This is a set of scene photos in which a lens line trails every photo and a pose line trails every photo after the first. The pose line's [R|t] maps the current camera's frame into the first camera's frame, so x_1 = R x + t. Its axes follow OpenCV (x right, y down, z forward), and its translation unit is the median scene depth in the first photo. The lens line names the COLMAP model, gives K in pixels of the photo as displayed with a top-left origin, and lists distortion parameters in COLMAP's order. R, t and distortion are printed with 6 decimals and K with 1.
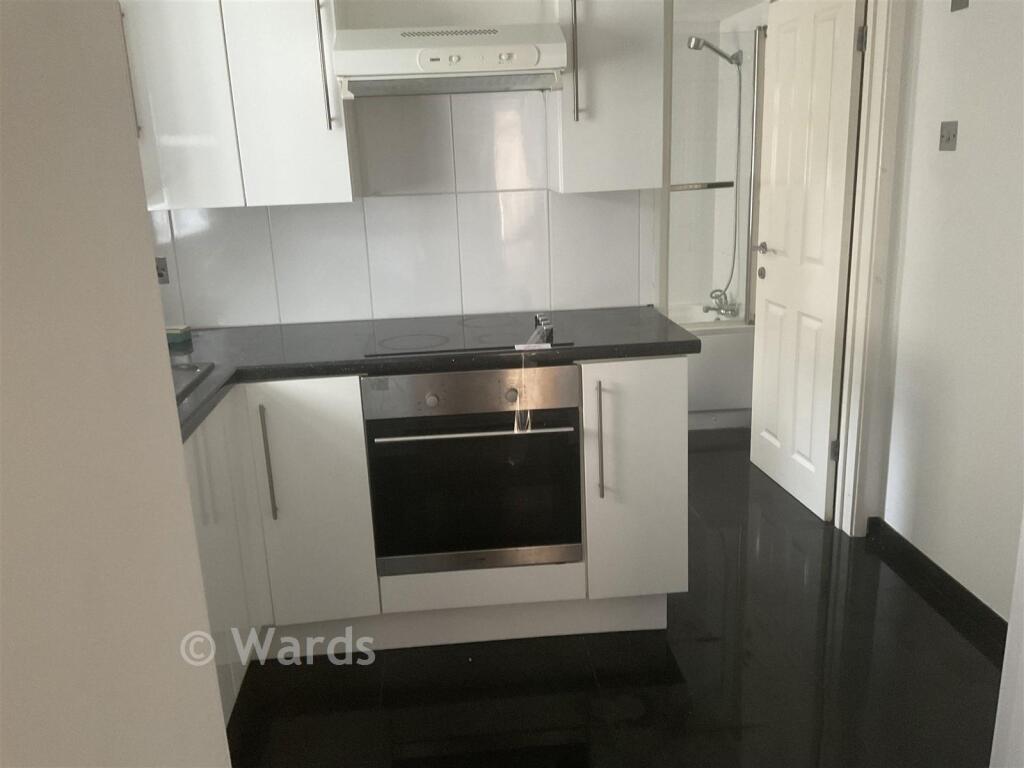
lens RADIAL K [[863.9, 0, 509.8], [0, 863.9, 386.0], [0, 0, 1]] dist [0.064033, 0.000994]
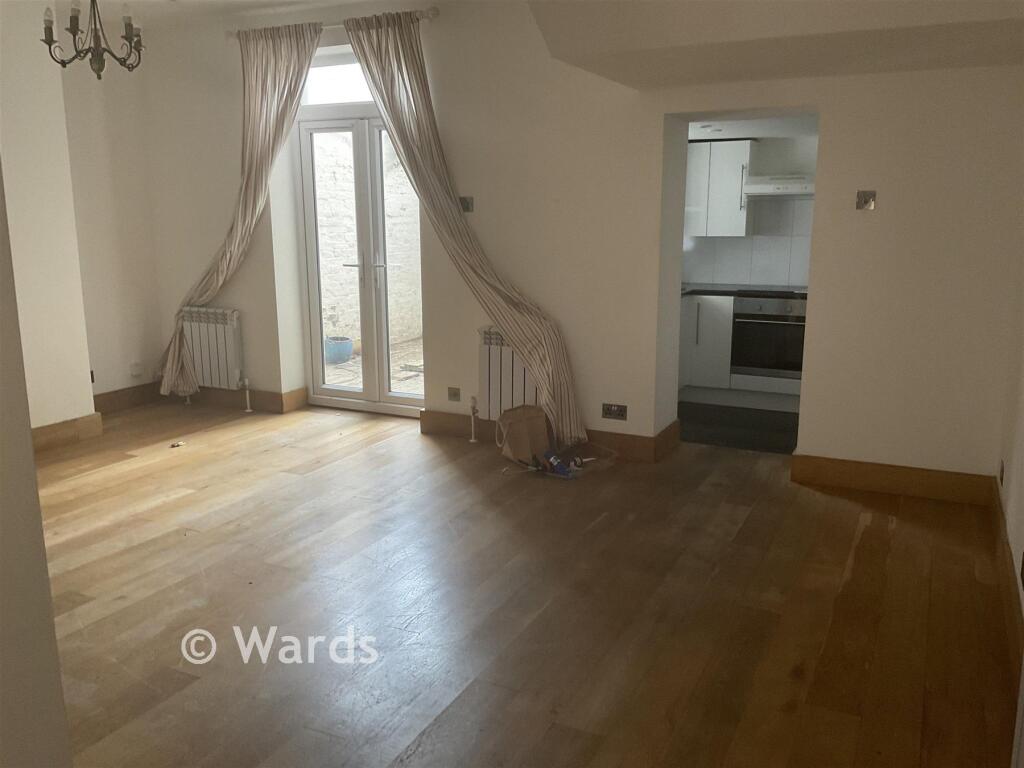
lens RADIAL K [[863.9, 0, 510.6], [0, 863.9, 383.0], [0, 0, 1]] dist [0.064033, 0.000994]
pose [[0.847451, 0.144598, -0.510801, 0.684270], [-0.174240, 0.984649, -0.010339, 0.415111], [0.501464, 0.097764, 0.859637, -1.742389]]
